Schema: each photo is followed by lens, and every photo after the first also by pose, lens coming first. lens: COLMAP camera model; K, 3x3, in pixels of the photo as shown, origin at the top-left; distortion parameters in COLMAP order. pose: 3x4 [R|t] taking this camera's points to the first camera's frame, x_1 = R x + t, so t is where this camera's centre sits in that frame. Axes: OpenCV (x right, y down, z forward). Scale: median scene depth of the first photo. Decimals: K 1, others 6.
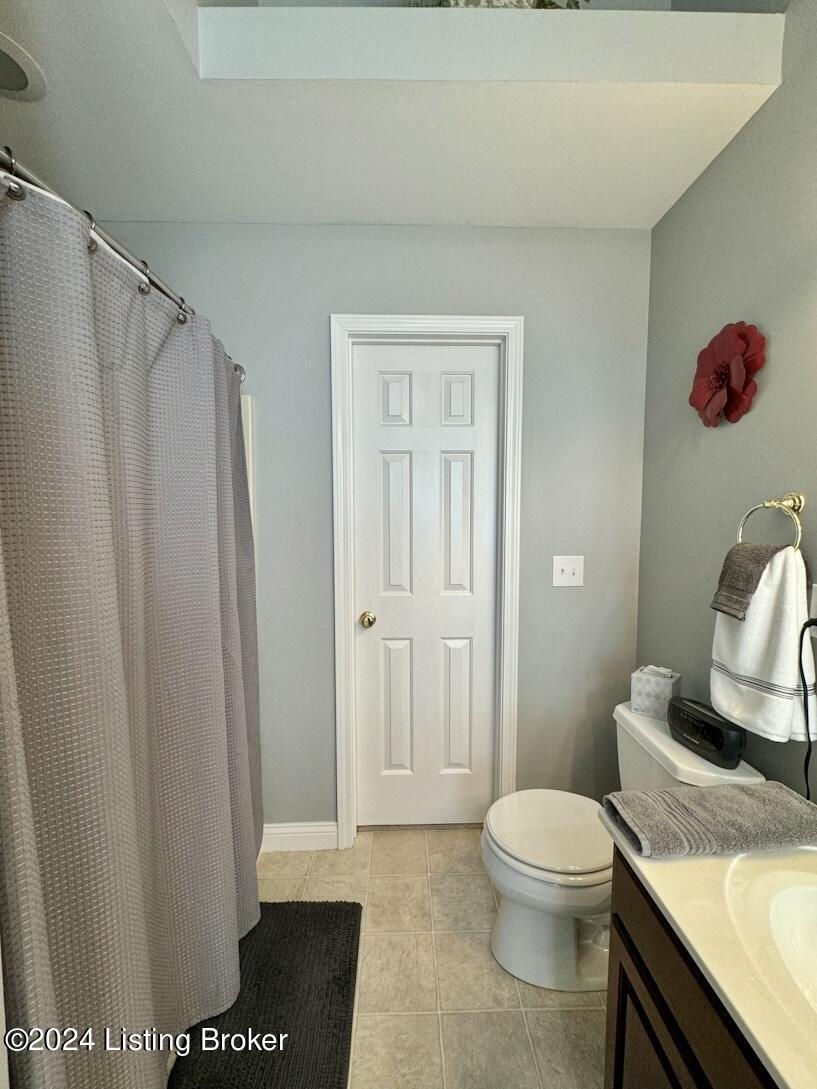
lens RADIAL K [[434.2, 0, 409.0], [0, 434.2, 544.9], [0, 0, 1]] dist [-0.004102, 0.000348]
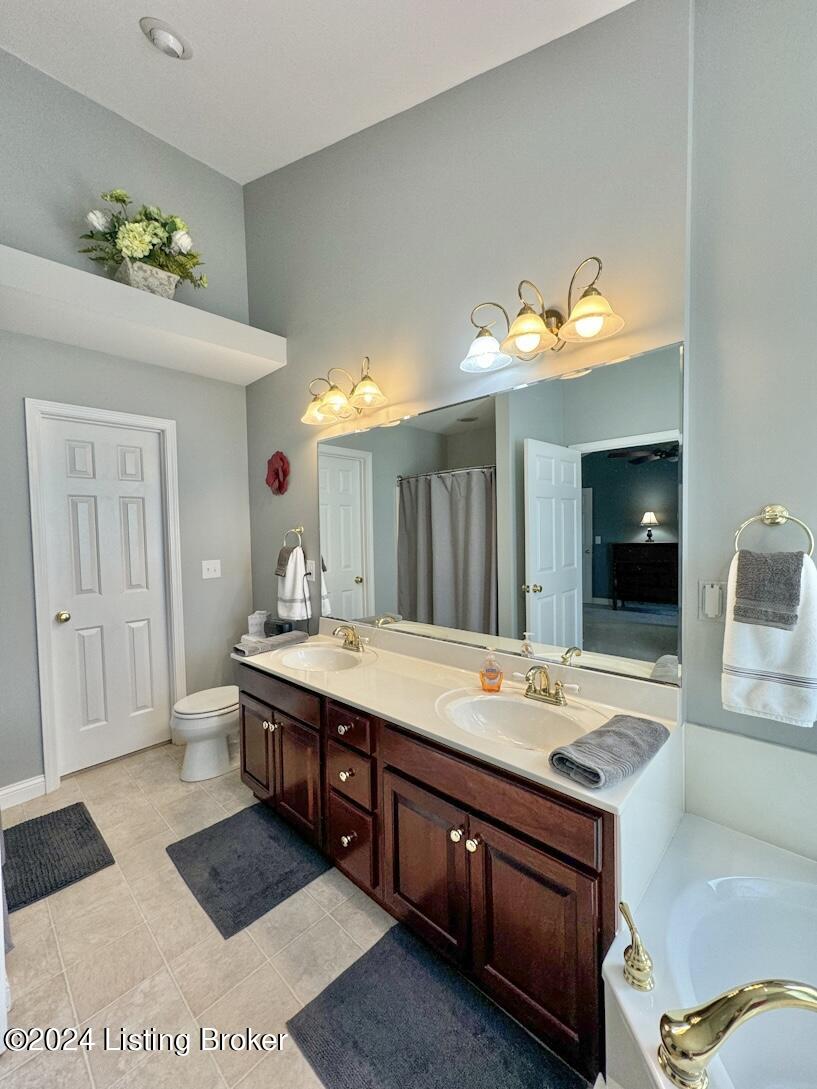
lens RADIAL K [[434.2, 0, 405.5], [0, 434.2, 541.5], [0, 0, 1]] dist [-0.004102, 0.000348]
pose [[0.707697, -0.033467, 0.705723, -0.355503], [0.073860, 0.996909, -0.026791, 0.063291], [-0.702645, 0.071085, 0.707981, -0.911930]]
